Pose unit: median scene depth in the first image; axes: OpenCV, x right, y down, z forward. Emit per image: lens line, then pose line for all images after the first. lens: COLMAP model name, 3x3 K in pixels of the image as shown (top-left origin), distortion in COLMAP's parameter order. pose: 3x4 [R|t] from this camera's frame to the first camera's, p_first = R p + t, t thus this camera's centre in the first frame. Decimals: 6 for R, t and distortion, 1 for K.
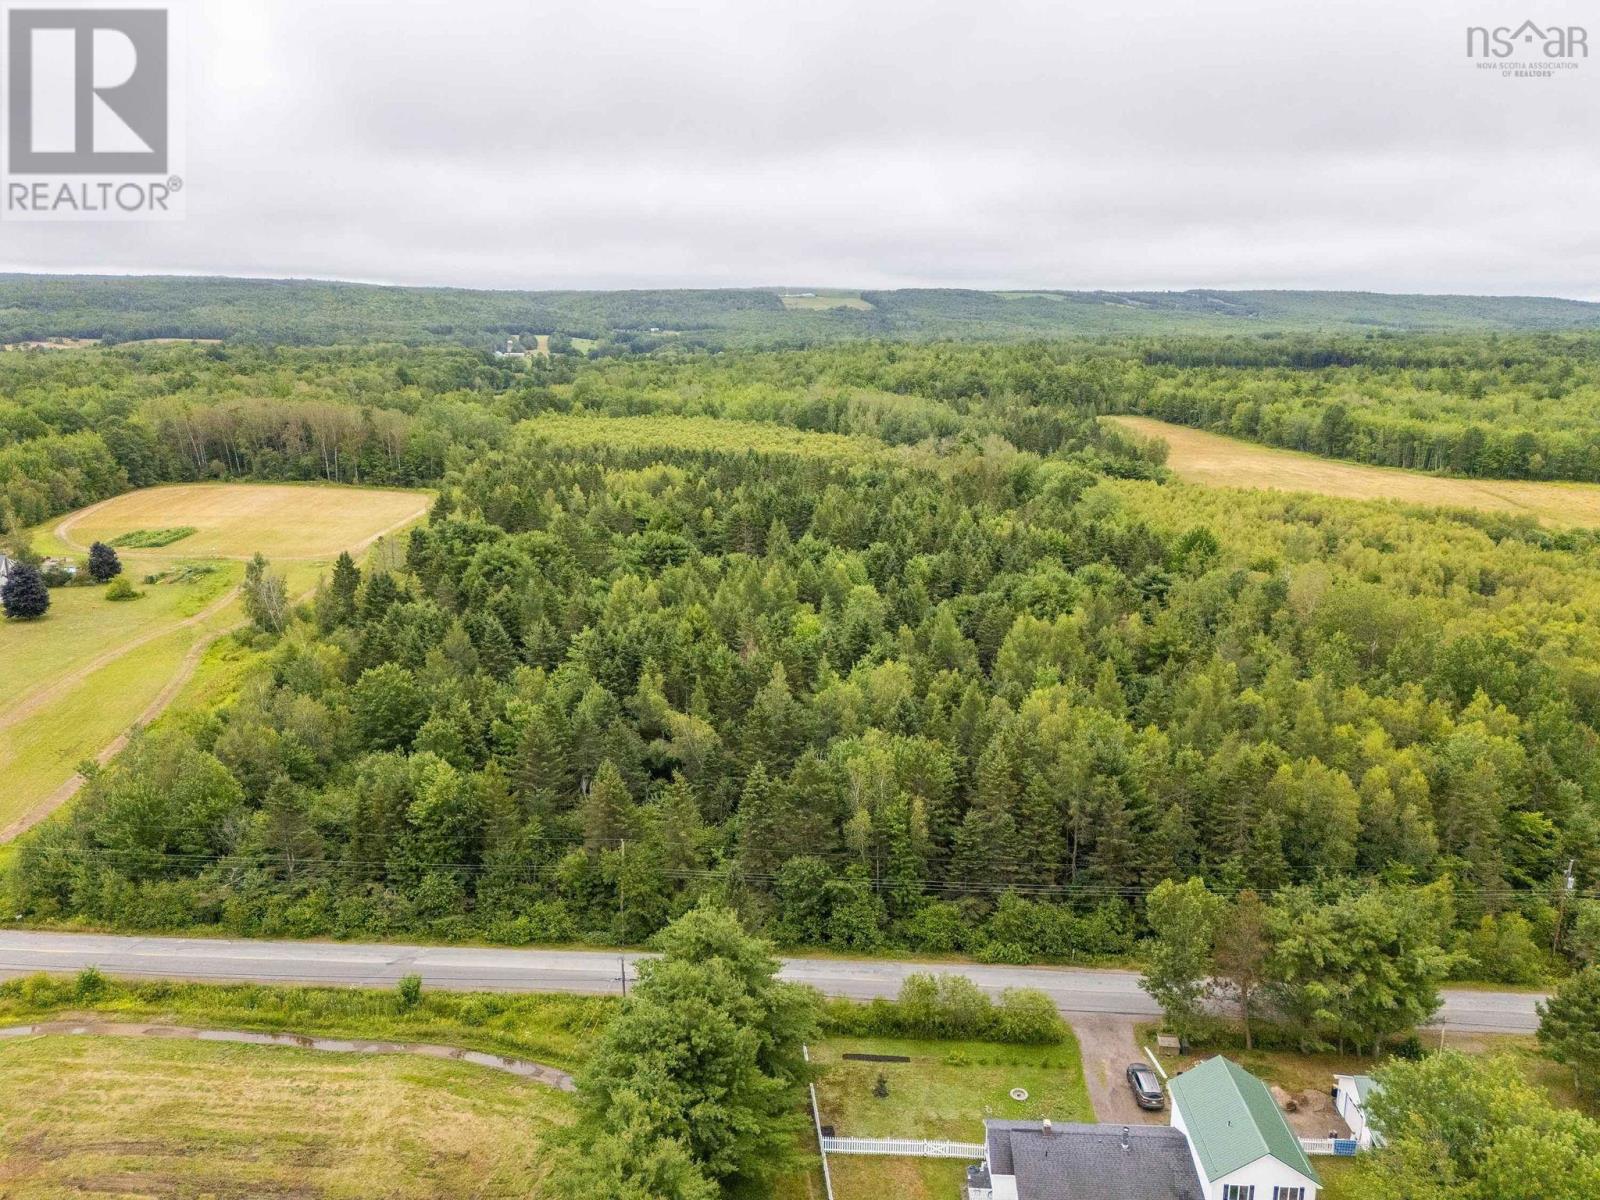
lens RADIAL K [[1175.5, 0, 800.8], [0, 1175.5, 611.5], [0, 0, 1]] dist [0.071497, -0.061584]
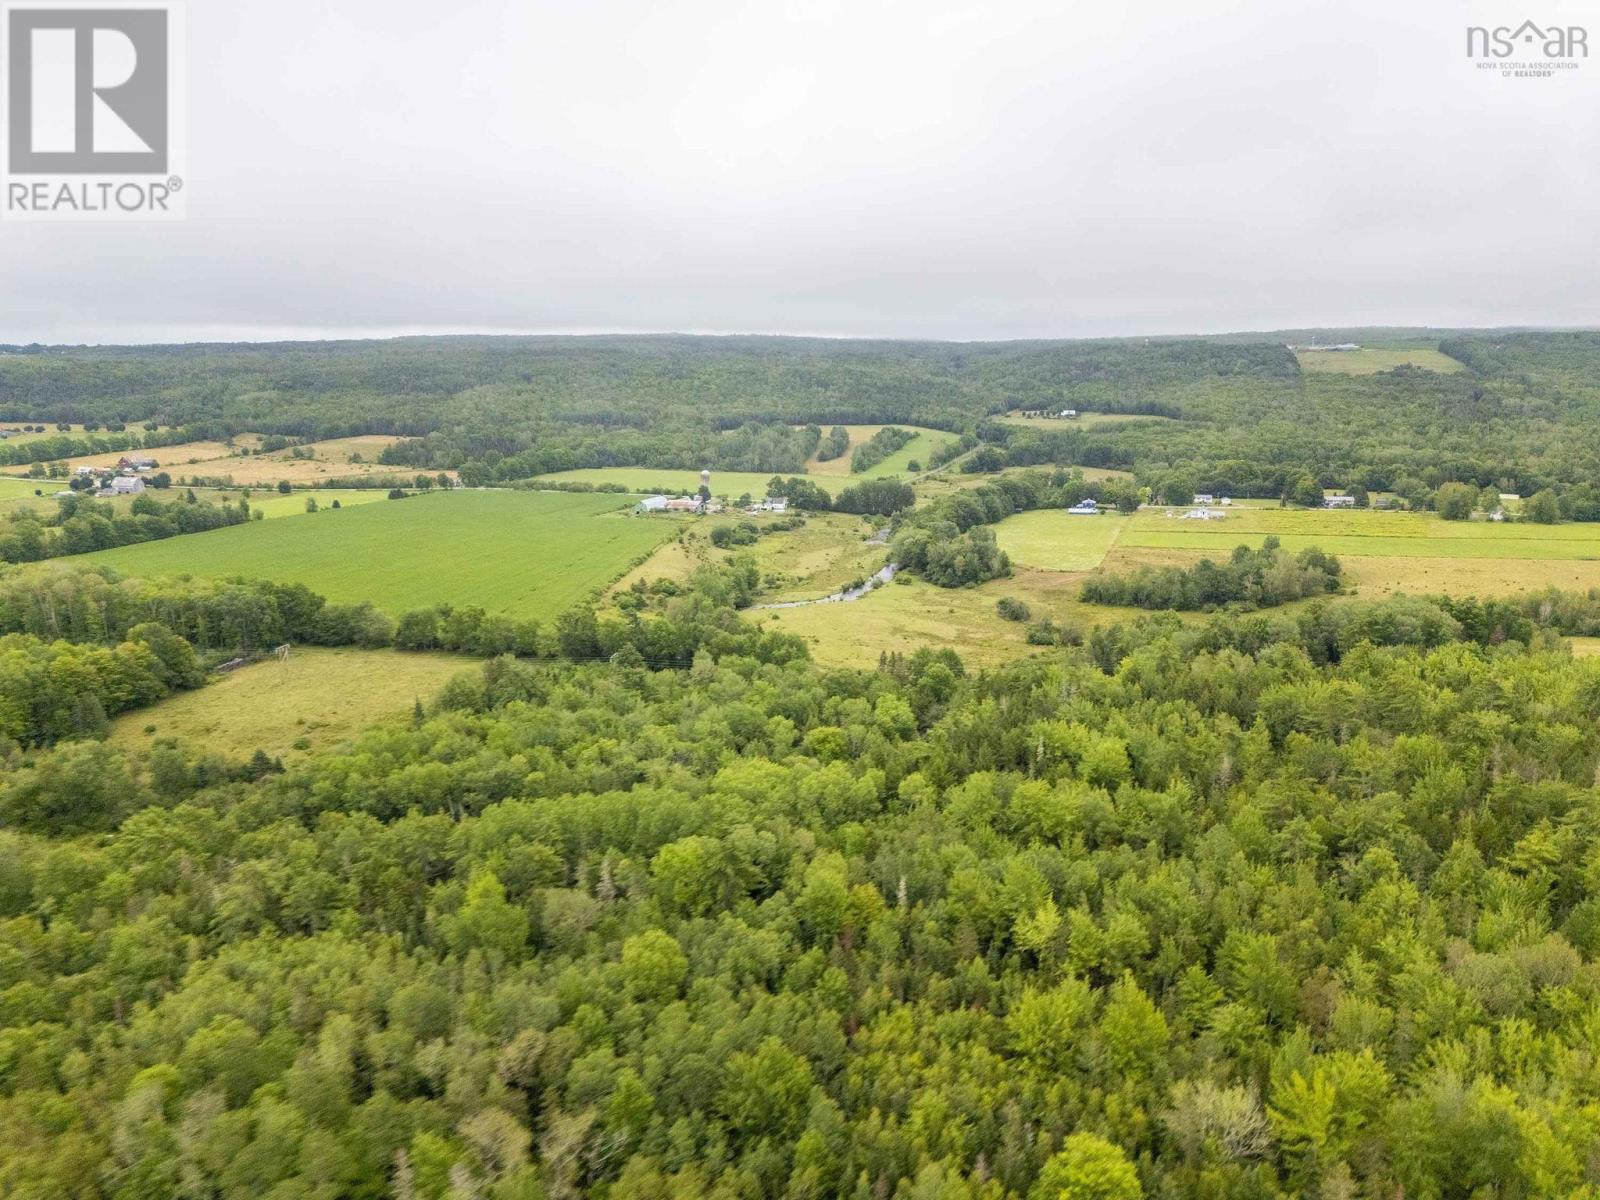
lens RADIAL K [[1175.5, 0, 813.4], [0, 1175.5, 592.6], [0, 0, 1]] dist [0.071497, -0.061584]
pose [[0.909090, 0.074618, -0.409863, 0.264360], [-0.092255, 0.995460, -0.023397, -1.308168], [0.406257, 0.059082, 0.911847, 4.167258]]
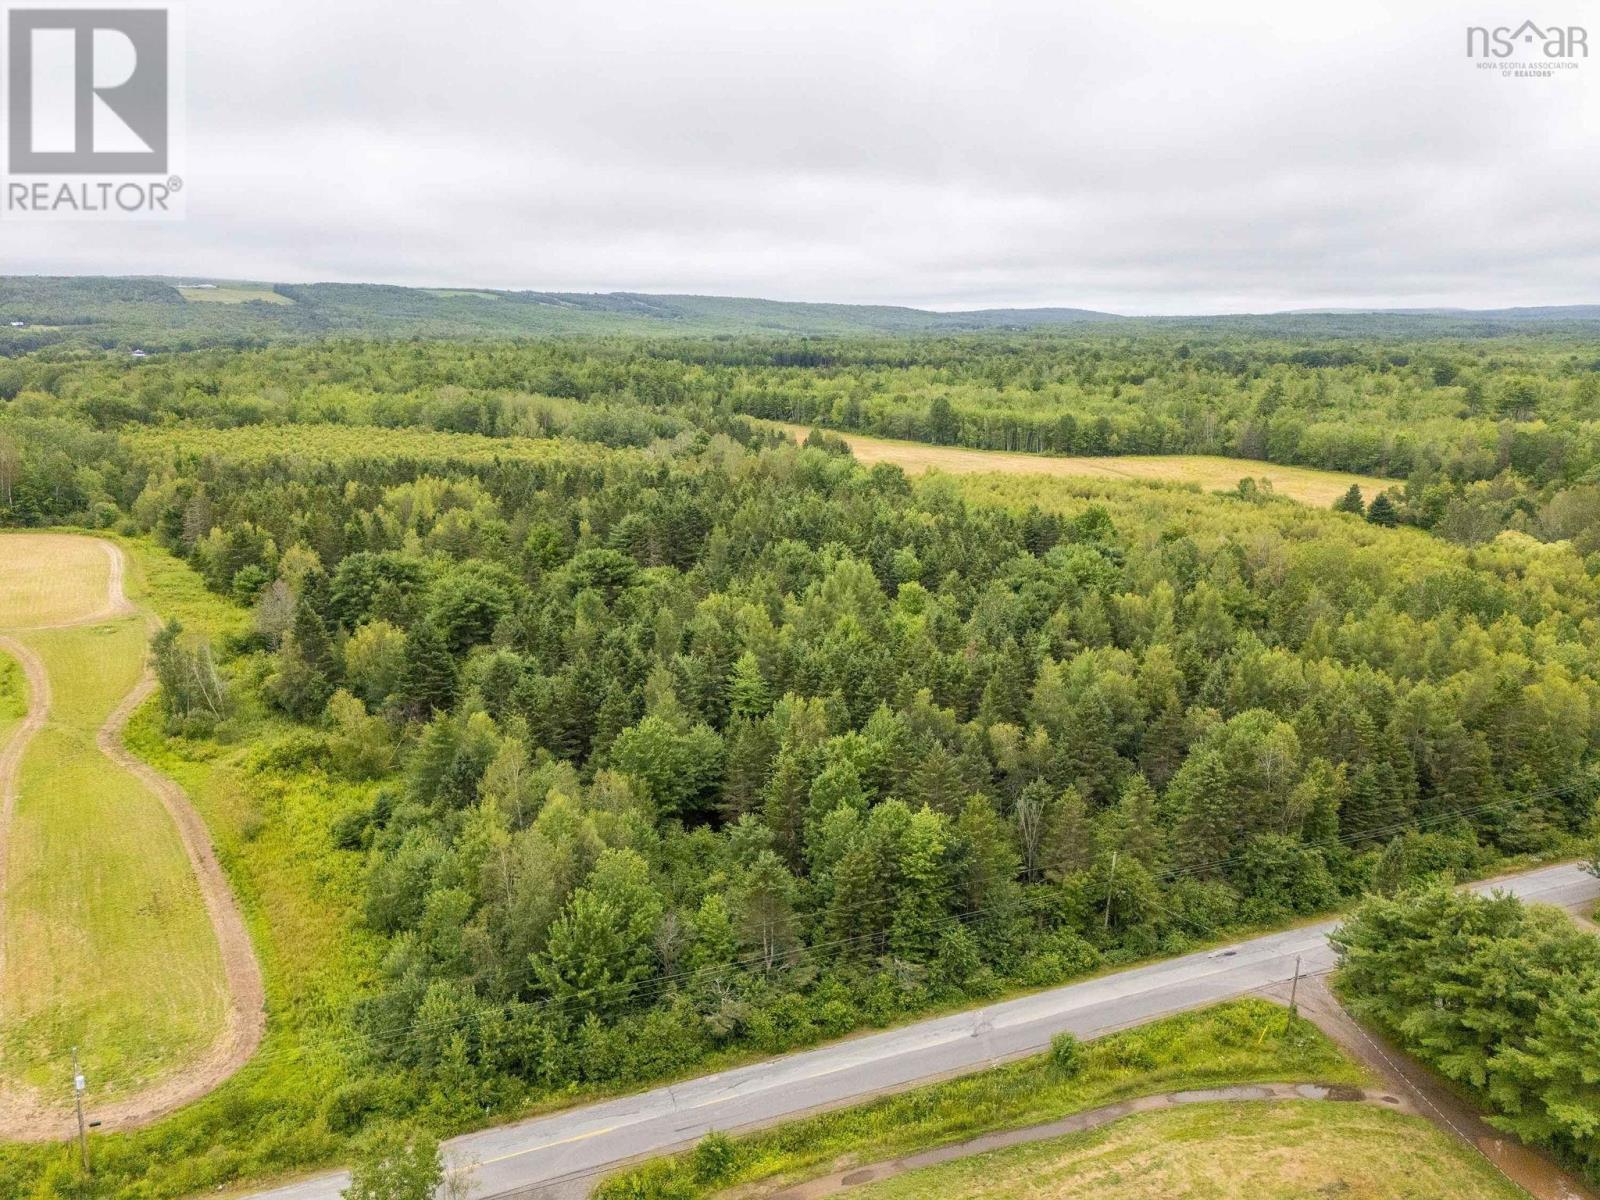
lens RADIAL K [[1175.5, 0, 801.0], [0, 1175.5, 613.2], [0, 0, 1]] dist [0.071497, -0.061584]
pose [[0.886315, -0.105327, 0.450945, -0.438525], [0.104761, 0.994150, 0.026298, -0.029438], [-0.451077, 0.023933, 0.892164, 0.136023]]
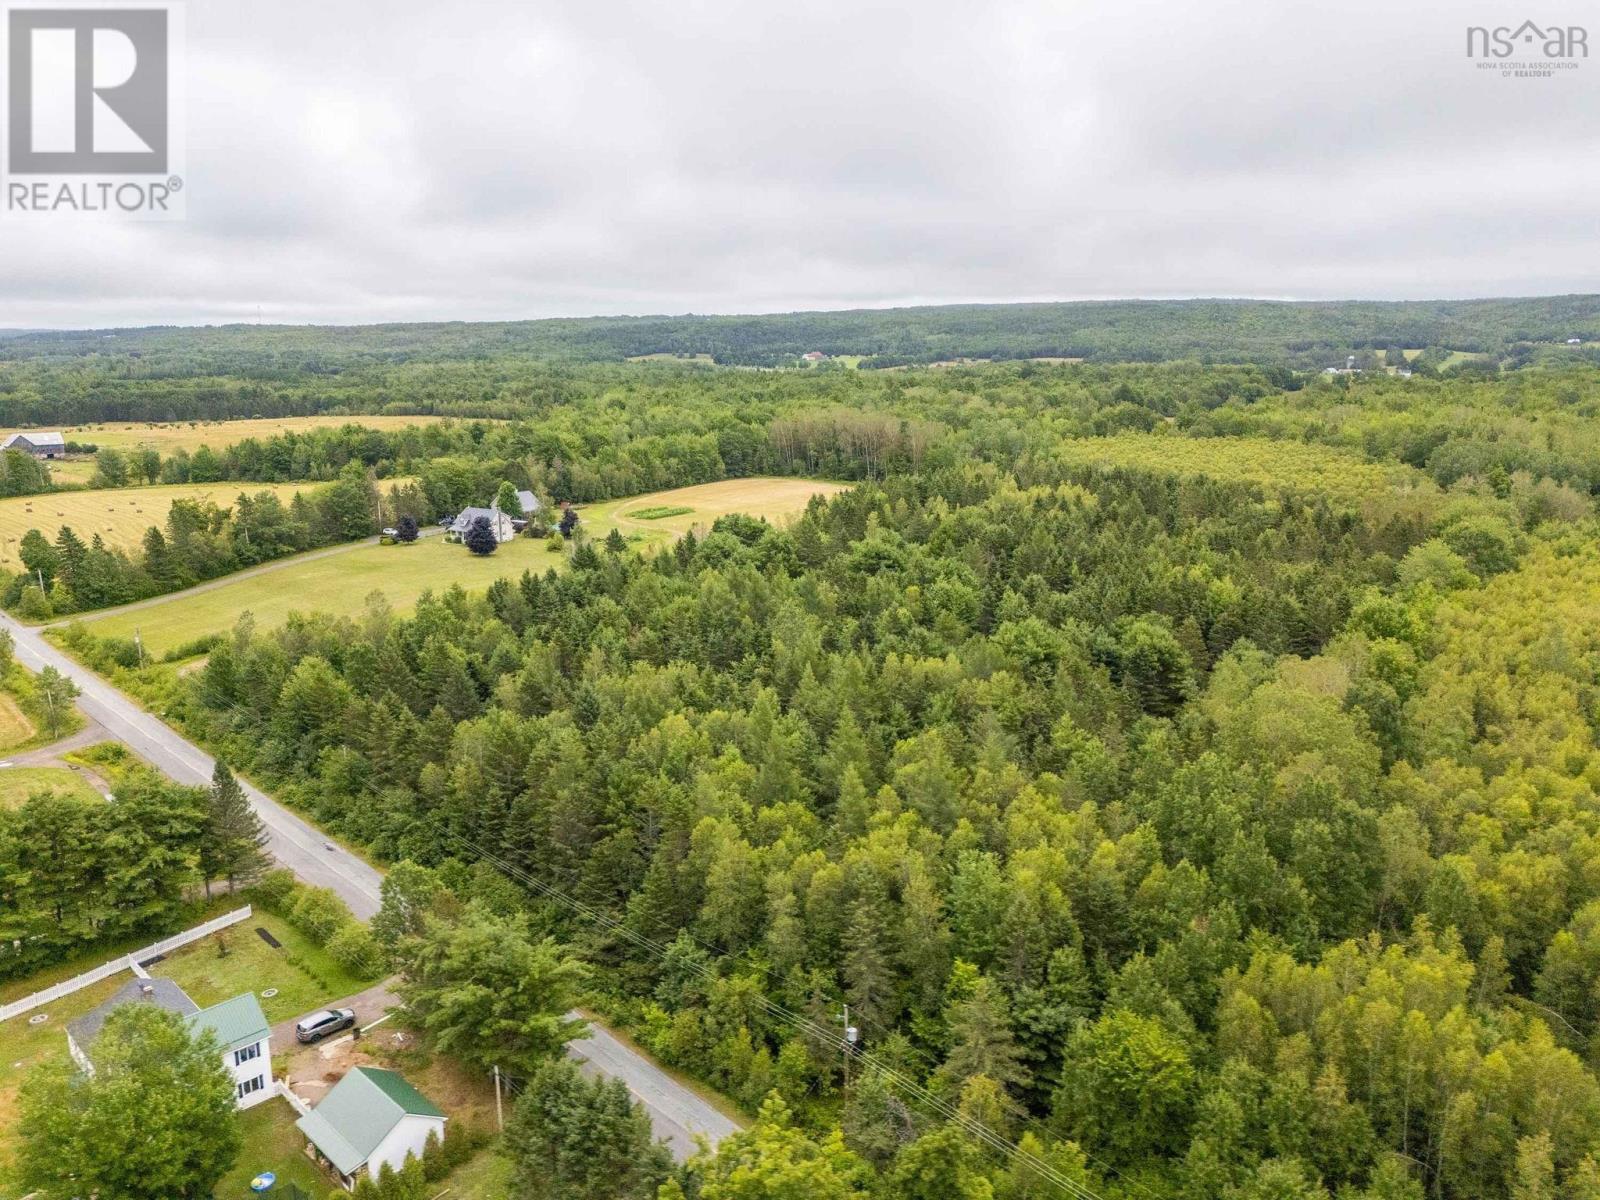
lens RADIAL K [[1175.5, 0, 798.4], [0, 1175.5, 607.1], [0, 0, 1]] dist [0.071497, -0.061584]
pose [[0.743630, 0.138318, -0.654128, 0.576431], [-0.149389, 0.988006, 0.039087, -0.044801], [0.651688, 0.068653, 0.755373, 0.183461]]
